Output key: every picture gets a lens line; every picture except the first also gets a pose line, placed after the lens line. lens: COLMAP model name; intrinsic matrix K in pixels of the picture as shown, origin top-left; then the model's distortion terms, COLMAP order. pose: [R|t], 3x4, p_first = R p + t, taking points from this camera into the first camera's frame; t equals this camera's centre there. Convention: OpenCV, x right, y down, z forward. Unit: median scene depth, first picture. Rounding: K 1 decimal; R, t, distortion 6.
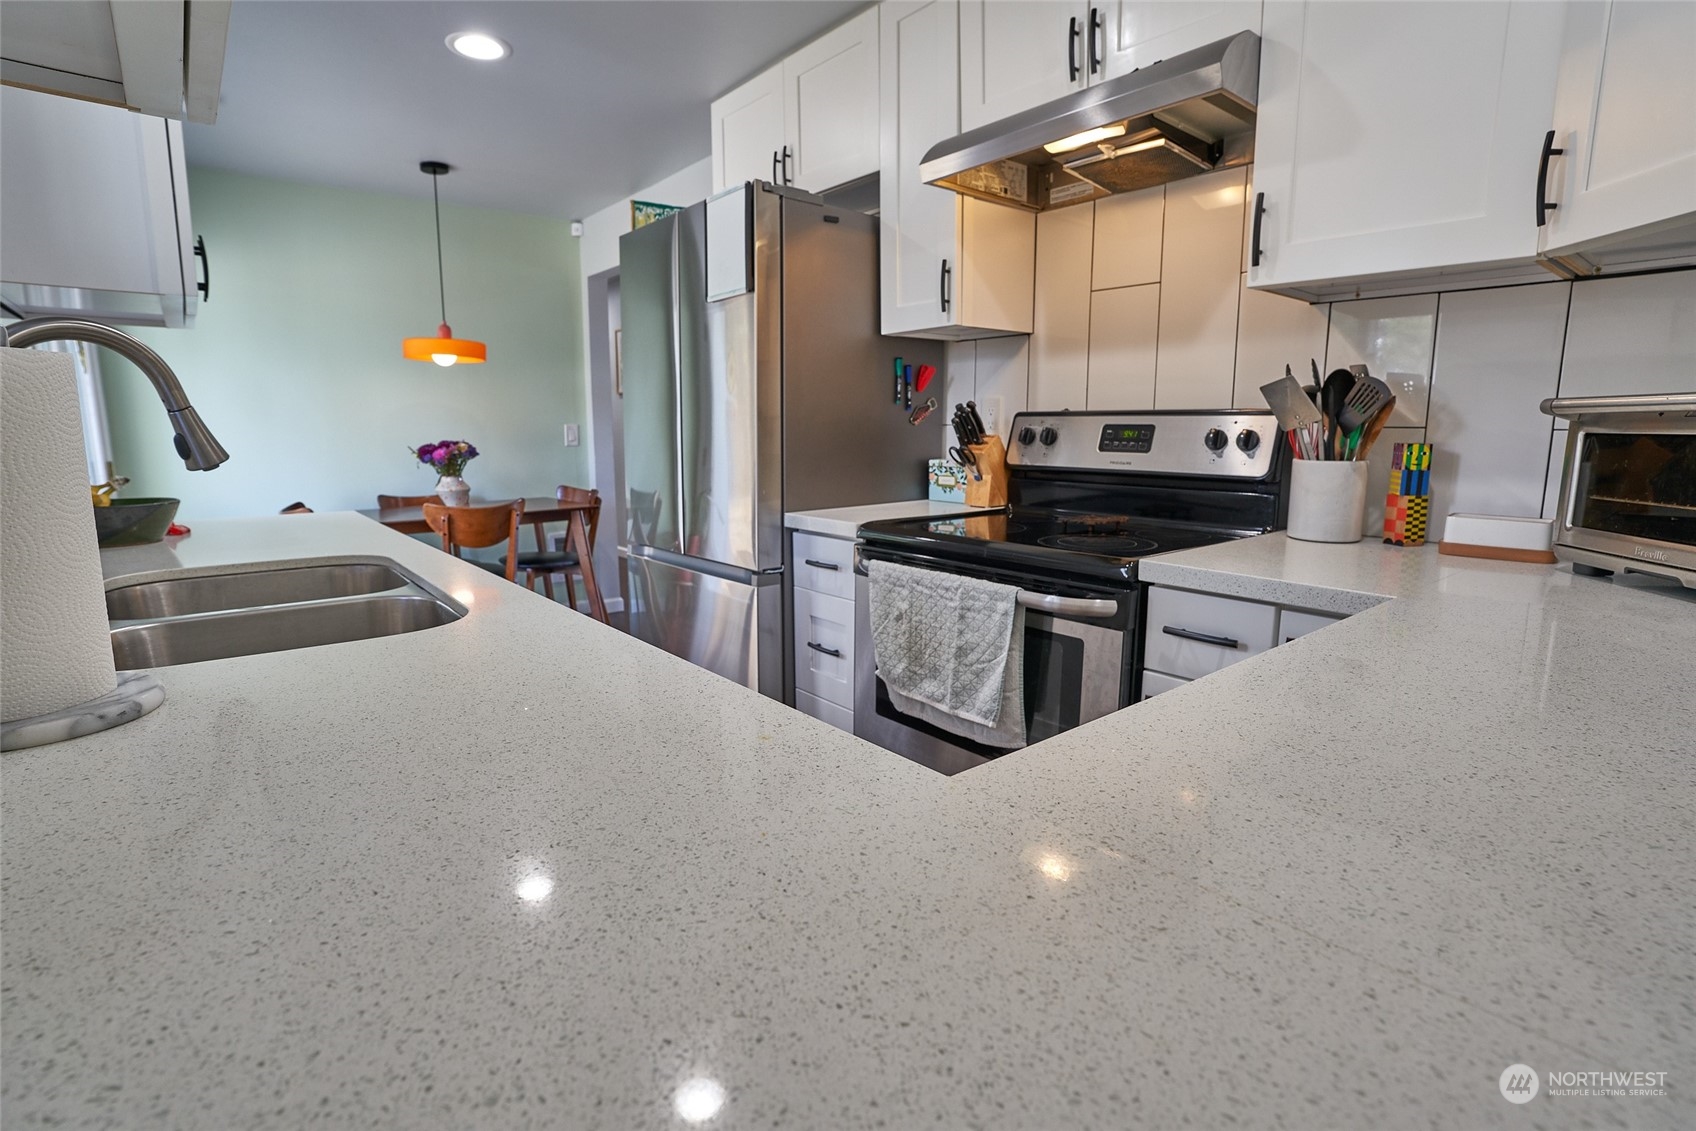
lens RADIAL K [[821.0, 0, 848.1], [0, 821.0, 556.6], [0, 0, 1]] dist [-0.002487, -0.000125]
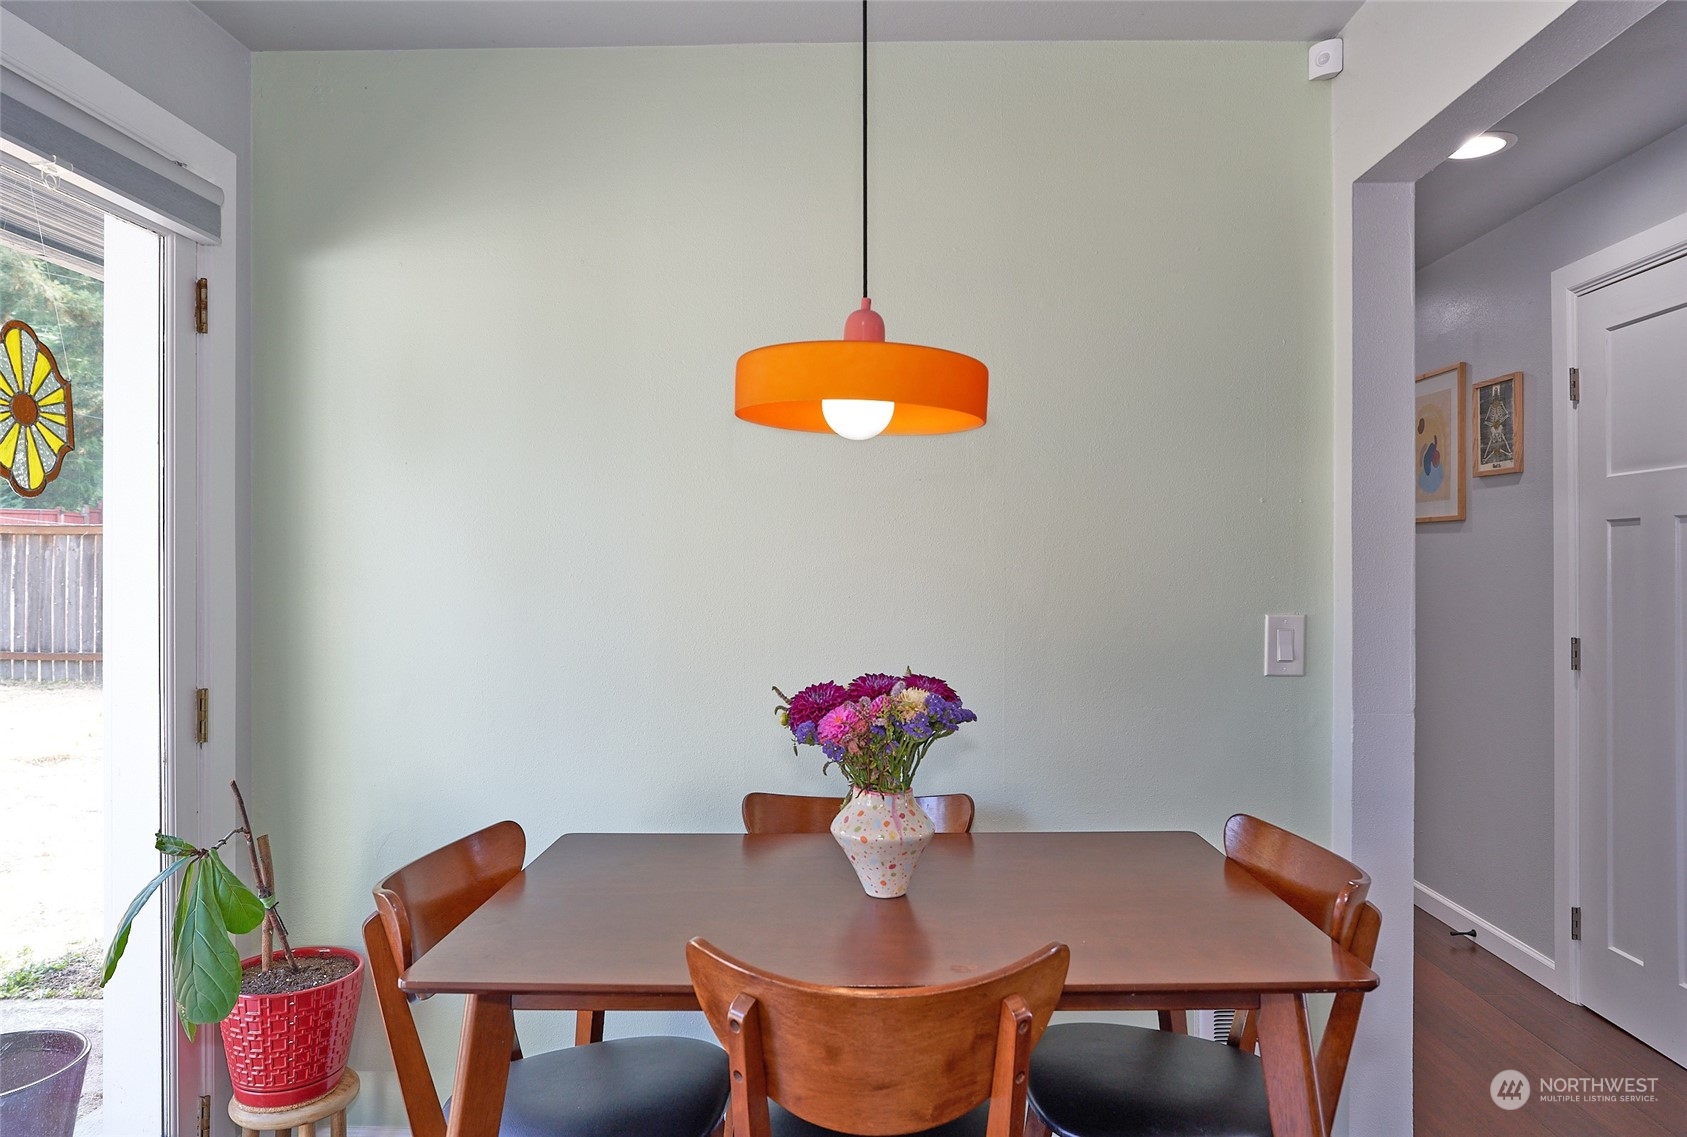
lens RADIAL K [[1112.1, 0, 848.6], [0, 1112.1, 558.5], [0, 0, 1]] dist [-0.053555, -0.000993]
pose [[0.758104, 0.003691, -0.652123, -0.217122], [-0.098598, 0.989137, -0.109024, -0.137615], [0.644637, 0.146950, 0.750233, 0.663218]]
